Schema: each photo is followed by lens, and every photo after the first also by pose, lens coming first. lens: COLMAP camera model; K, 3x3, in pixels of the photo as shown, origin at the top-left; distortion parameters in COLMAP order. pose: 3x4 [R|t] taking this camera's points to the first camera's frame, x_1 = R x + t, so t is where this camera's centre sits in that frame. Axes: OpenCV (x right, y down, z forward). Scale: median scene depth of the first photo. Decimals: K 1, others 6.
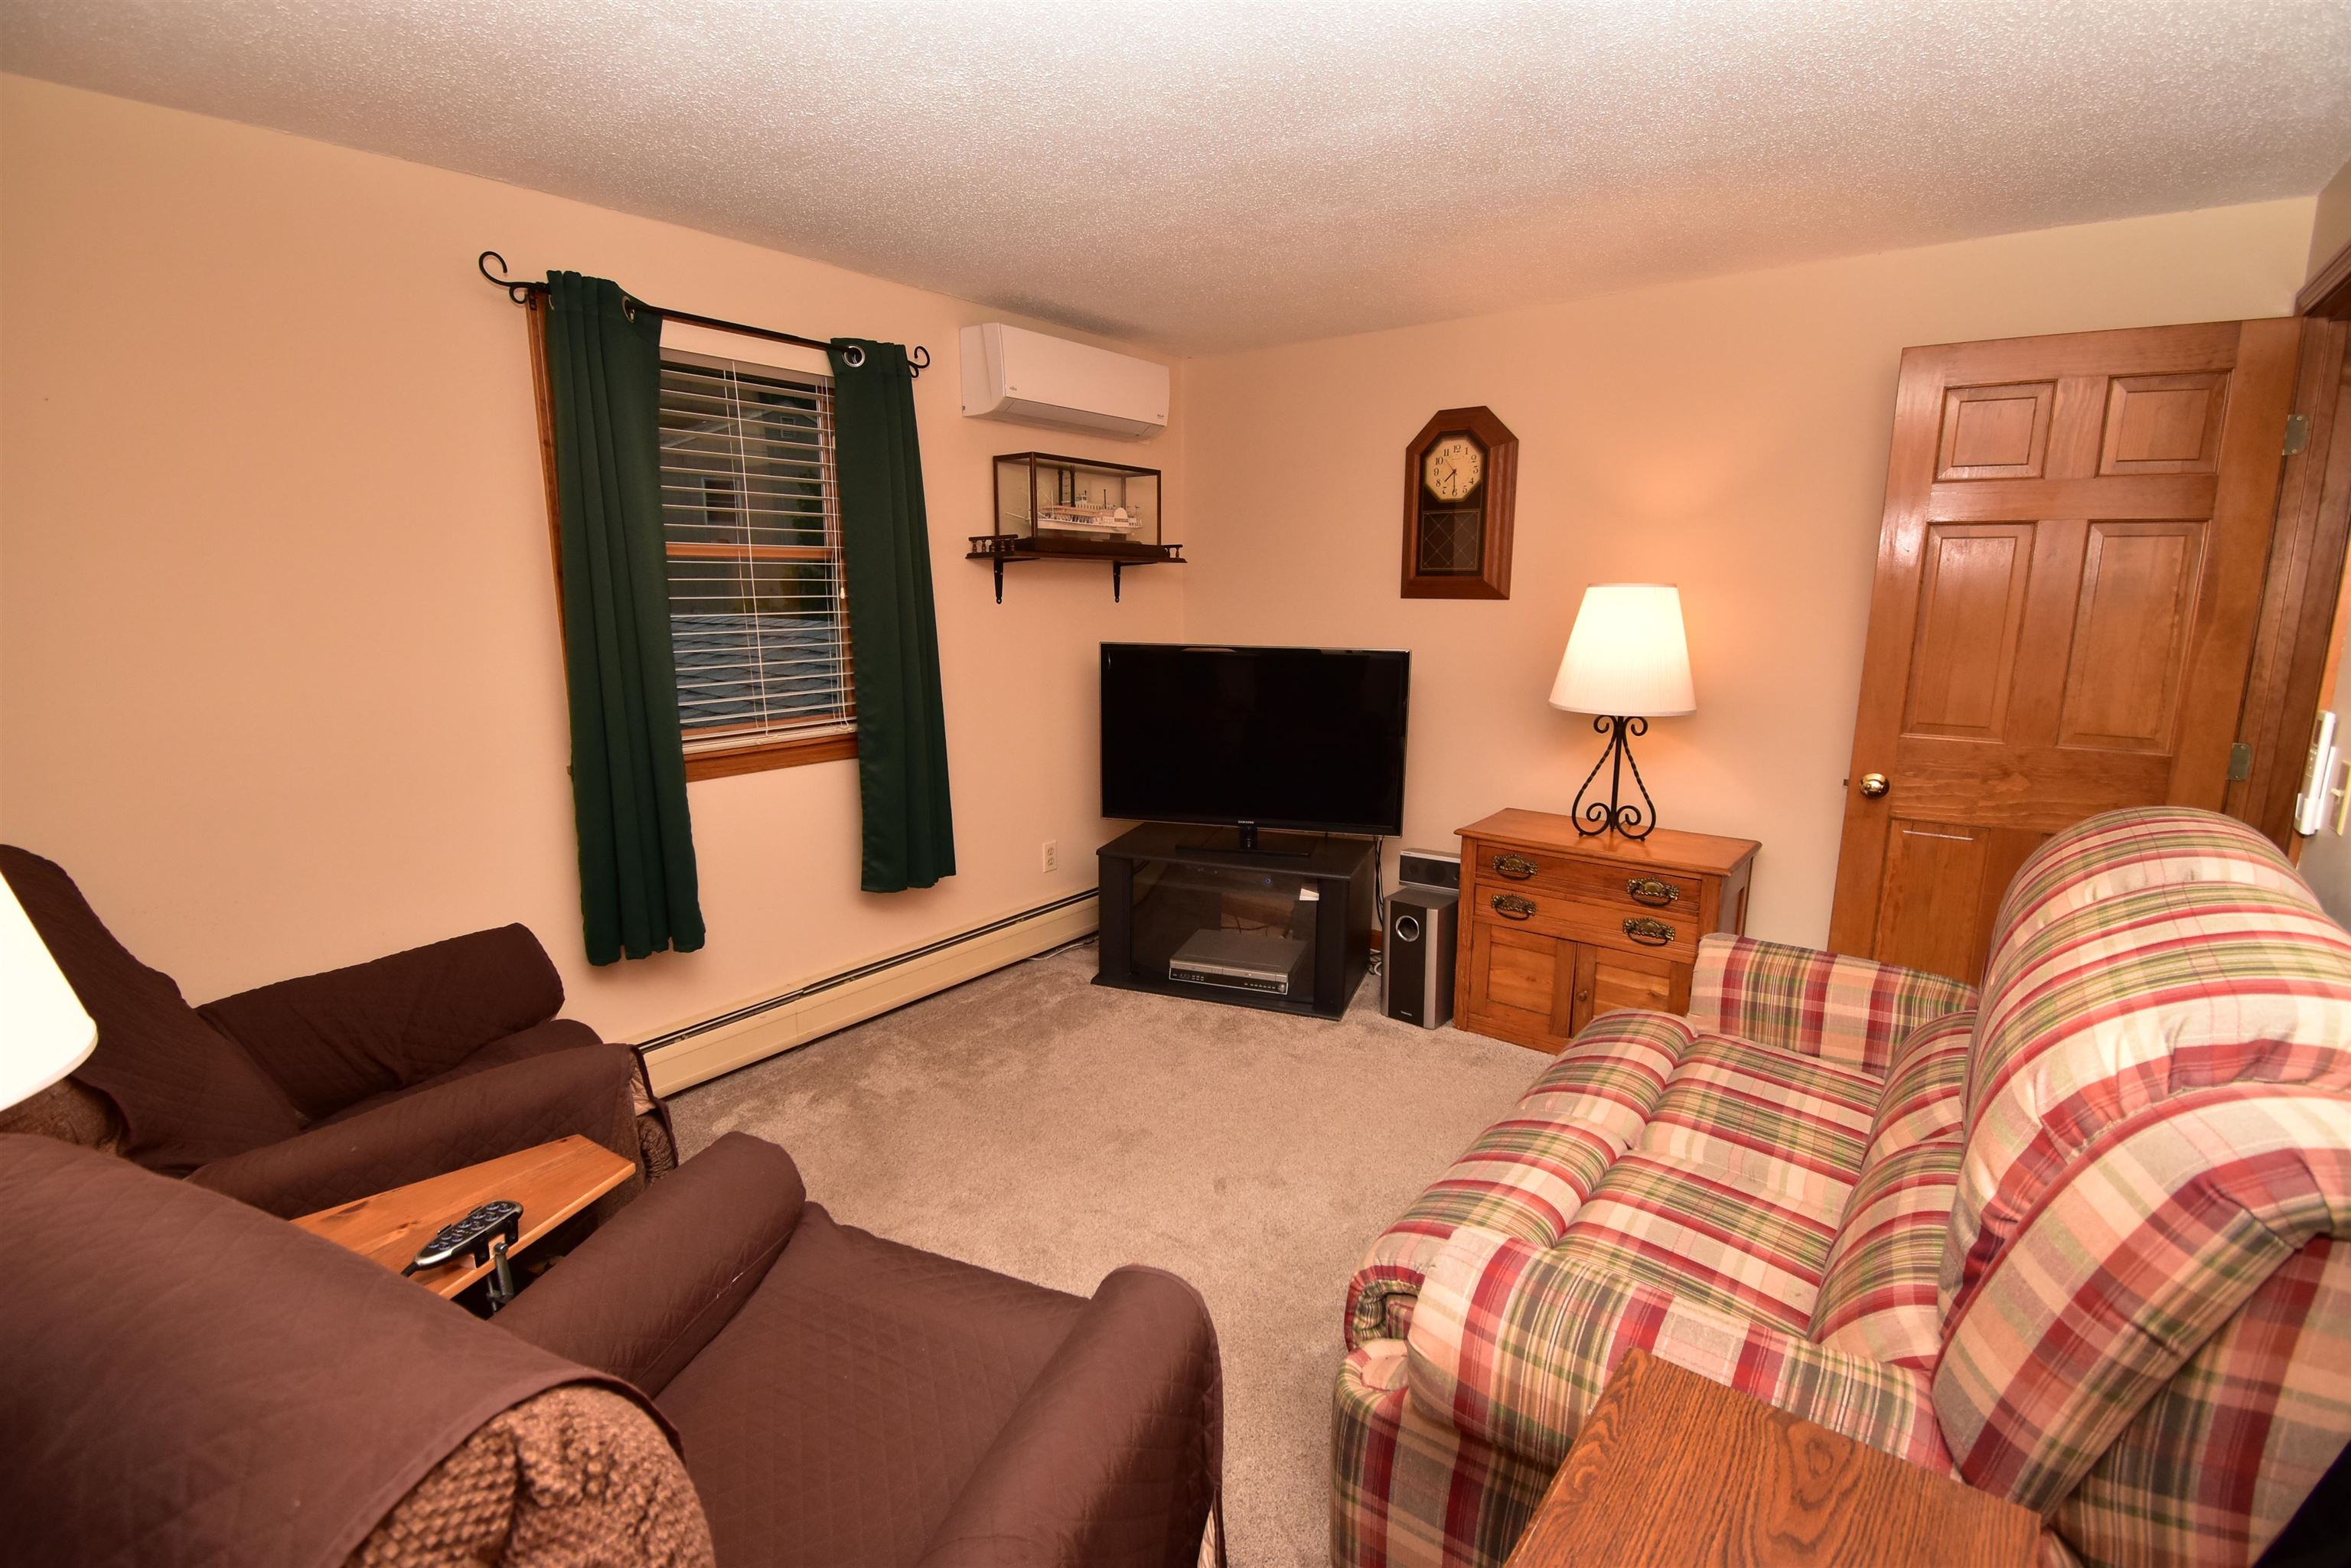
lens RADIAL K [[1044.3, 0, 1183.5], [0, 1044.3, 789.4], [0, 0, 1]] dist [0.025851, -0.030443]
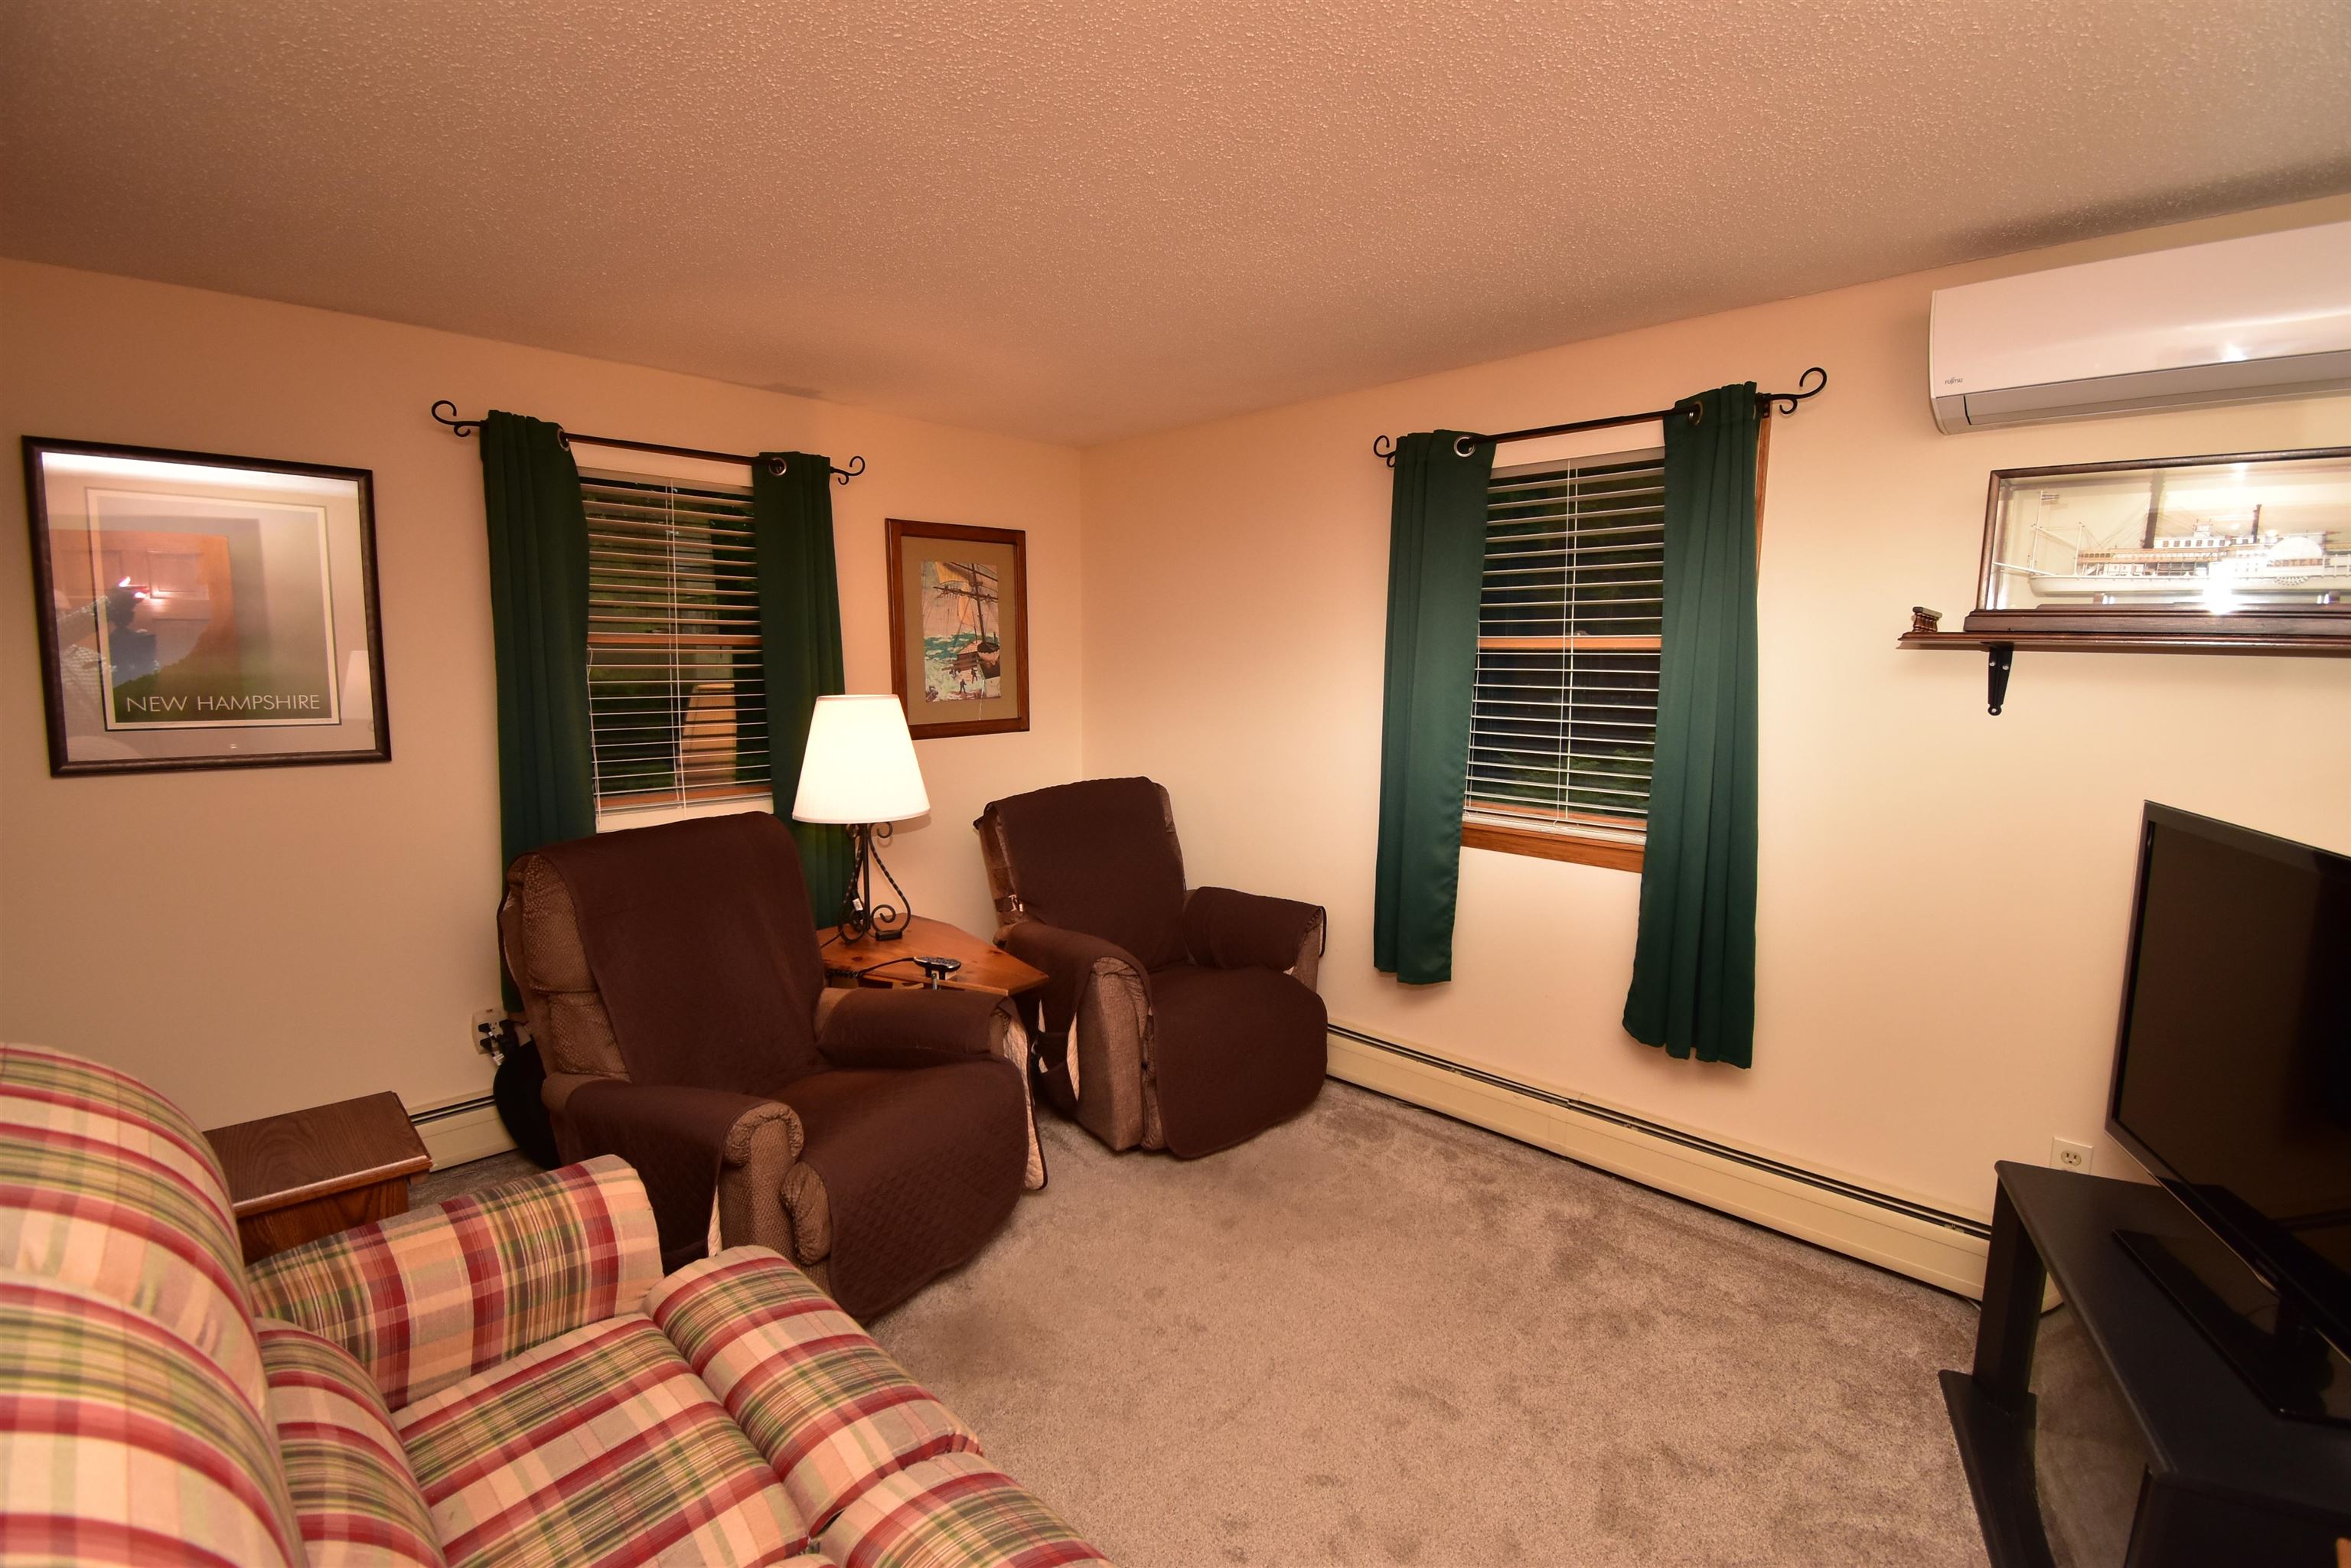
lens RADIAL K [[1044.3, 0, 1183.5], [0, 1044.3, 789.4], [0, 0, 1]] dist [0.025851, -0.030443]
pose [[-0.110012, 0.123406, -0.986239, 0.675108], [-0.208580, 0.967301, 0.144303, -0.169209], [0.971798, 0.221584, -0.080674, 0.802346]]
